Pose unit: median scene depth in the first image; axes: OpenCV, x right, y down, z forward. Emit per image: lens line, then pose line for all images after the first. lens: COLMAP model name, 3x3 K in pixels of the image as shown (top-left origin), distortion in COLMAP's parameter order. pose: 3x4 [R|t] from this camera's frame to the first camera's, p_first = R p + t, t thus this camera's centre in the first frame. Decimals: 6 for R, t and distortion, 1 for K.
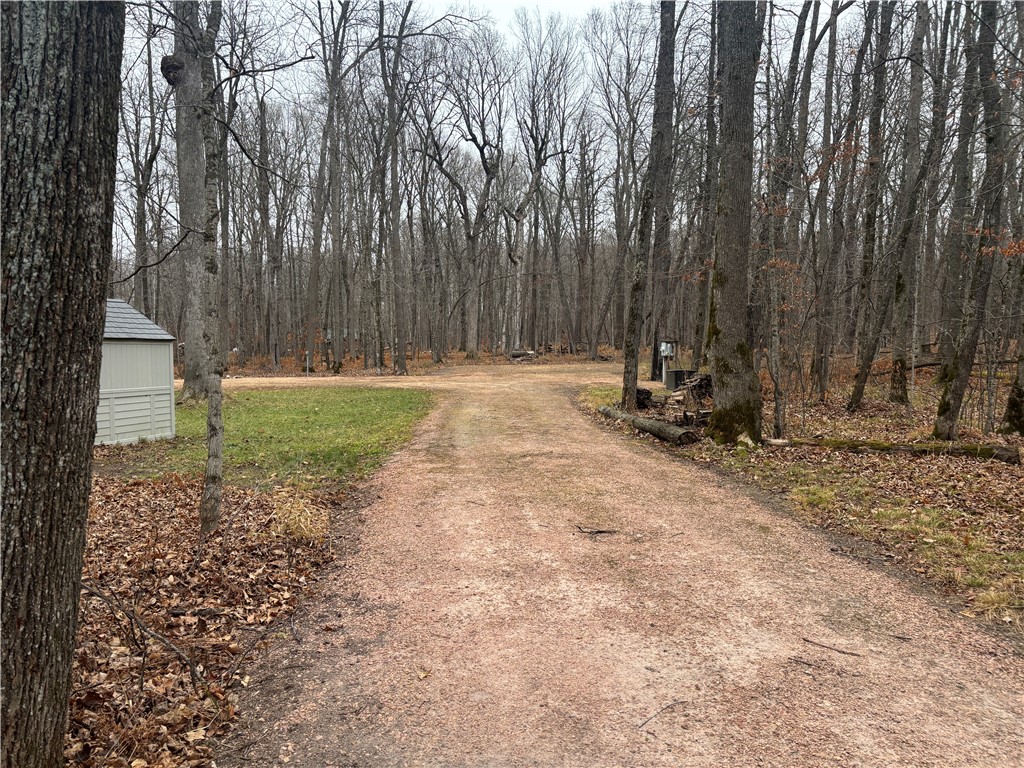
lens RADIAL K [[772.0, 0, 514.9], [0, 772.0, 385.8], [0, 0, 1]] dist [0.063160, -0.061617]
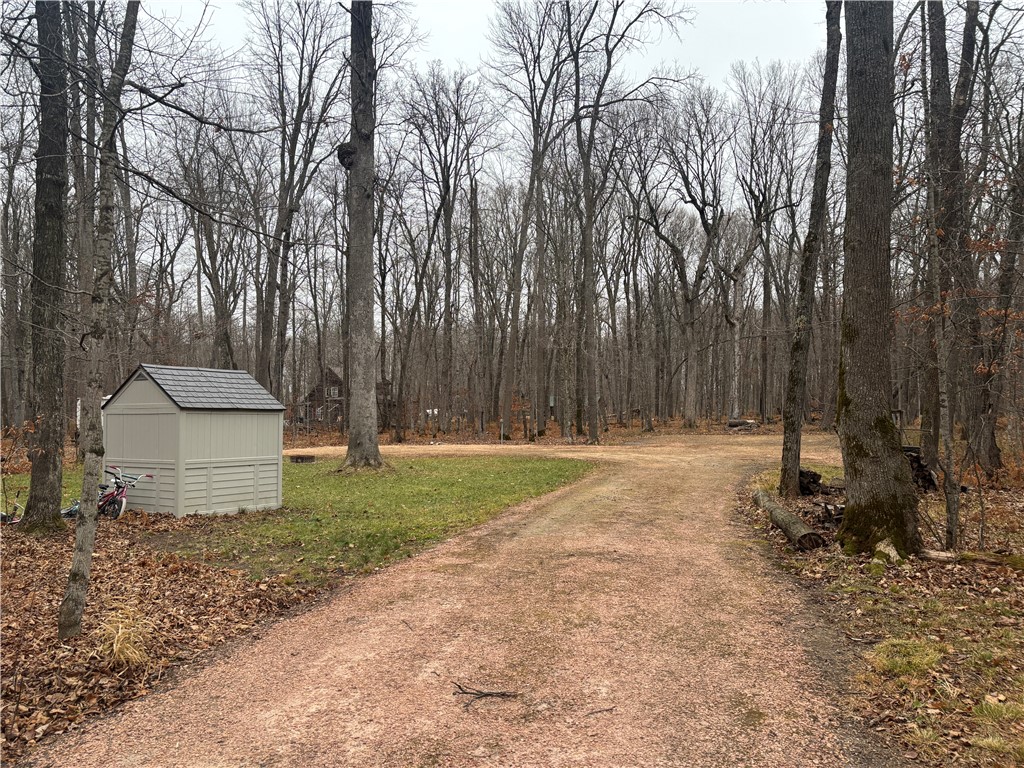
lens RADIAL K [[772.0, 0, 513.2], [0, 772.0, 385.7], [0, 0, 1]] dist [0.063160, -0.061617]
pose [[0.949033, -0.007161, -0.315095, 0.166243], [-0.020072, 0.996339, -0.083097, -0.013349], [0.314536, 0.085186, 0.945415, 0.155524]]
